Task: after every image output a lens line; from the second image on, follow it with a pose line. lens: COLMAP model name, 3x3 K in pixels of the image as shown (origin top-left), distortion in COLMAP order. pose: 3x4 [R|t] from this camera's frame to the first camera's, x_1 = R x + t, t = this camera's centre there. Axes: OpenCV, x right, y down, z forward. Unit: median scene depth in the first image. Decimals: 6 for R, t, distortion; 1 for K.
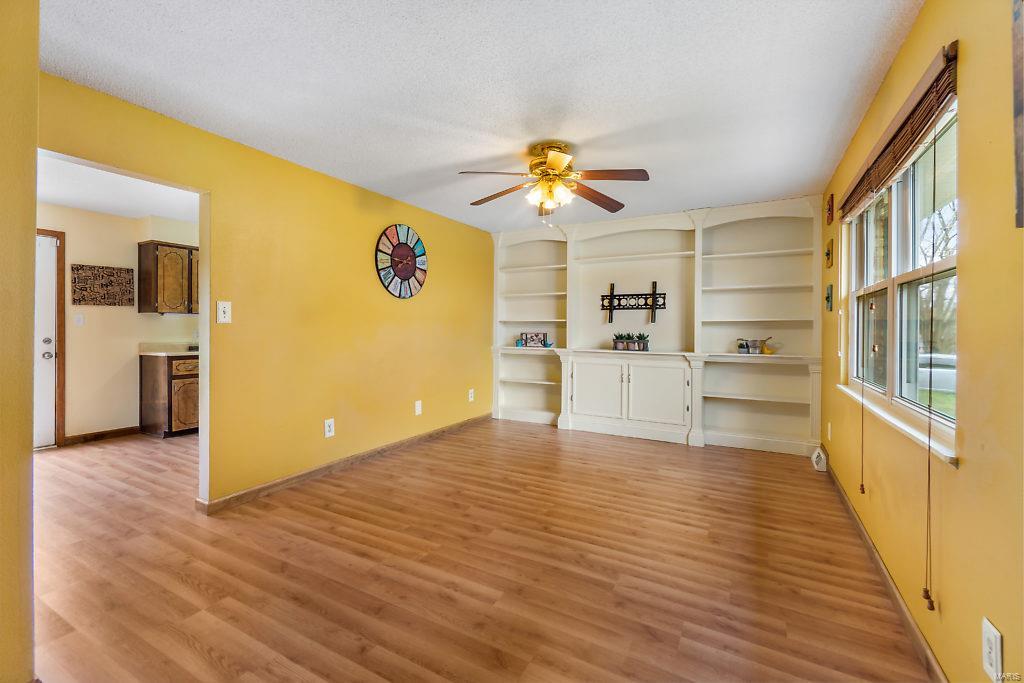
lens RADIAL K [[456.1, 0, 508.6], [0, 456.1, 333.6], [0, 0, 1]] dist [0.000349, -0.000450]
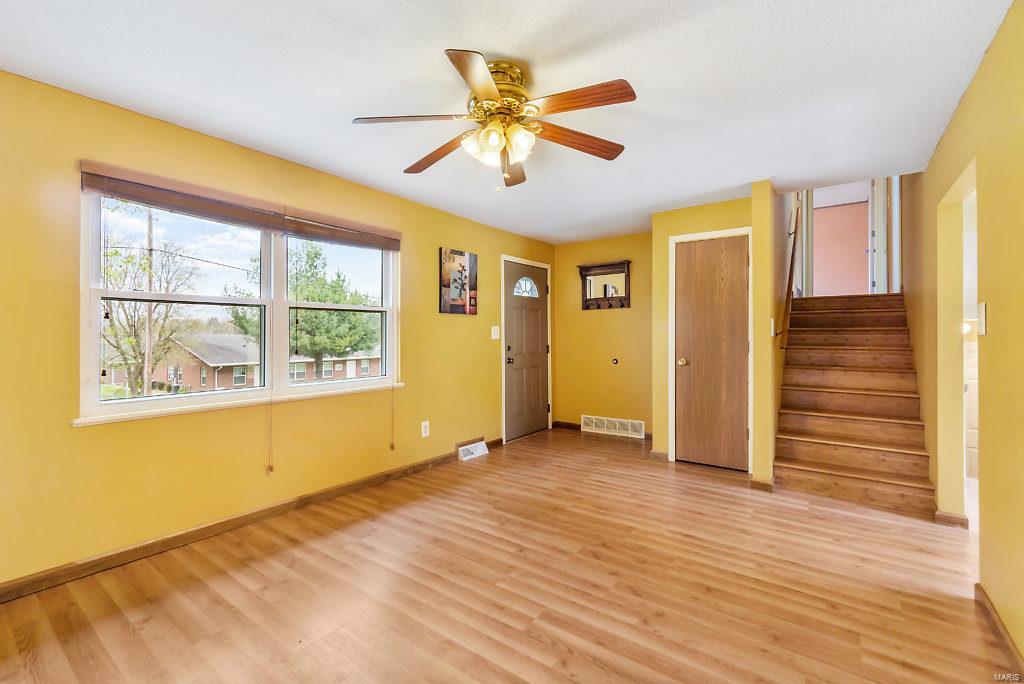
lens RADIAL K [[456.1, 0, 508.6], [0, 456.1, 334.1], [0, 0, 1]] dist [0.000349, -0.000450]
pose [[-0.991618, -0.006910, 0.129019, -0.011771], [-0.006219, 0.999964, 0.005762, -0.027874], [-0.129054, 0.004912, -0.991625, 2.091516]]
